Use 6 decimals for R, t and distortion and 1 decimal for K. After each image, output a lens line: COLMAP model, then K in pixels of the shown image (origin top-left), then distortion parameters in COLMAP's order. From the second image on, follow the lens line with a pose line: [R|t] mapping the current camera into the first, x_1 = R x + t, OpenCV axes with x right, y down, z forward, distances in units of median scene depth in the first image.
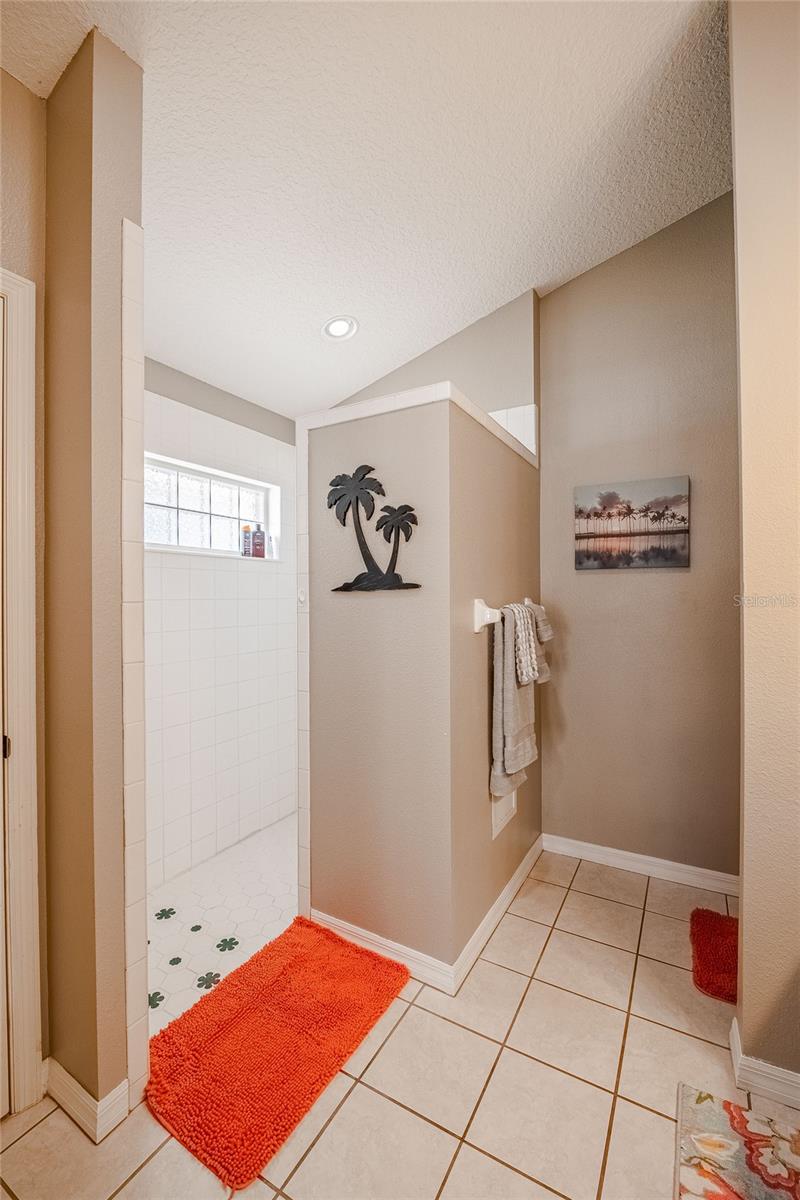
lens RADIAL K [[495.8, 0, 386.1], [0, 495.8, 596.6], [0, 0, 1]] dist [-0.012902, 0.000044]
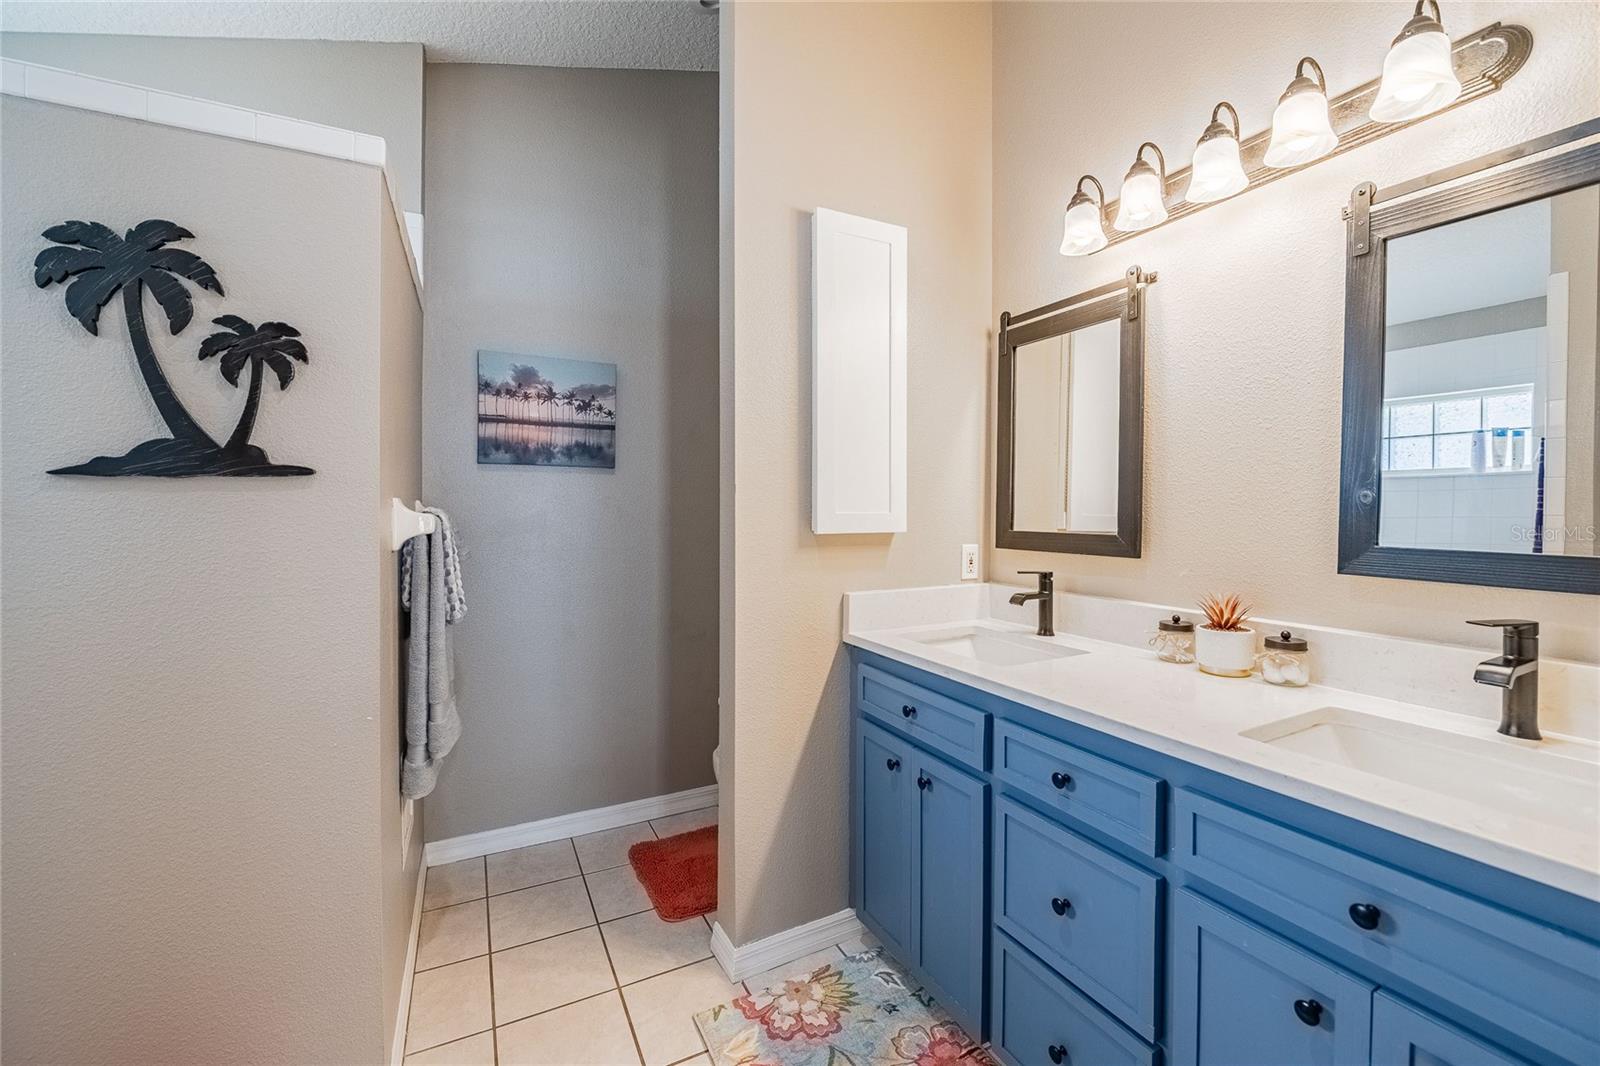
lens RADIAL K [[661.1, 0, 781.9], [0, 661.1, 515.7], [0, 0, 1]] dist [-0.012902, 0.000044]
pose [[0.537722, 0.001202, 0.843121, -0.245634], [-0.007383, 0.999967, 0.003283, 0.020644], [-0.843090, -0.007990, 0.537713, 0.123017]]
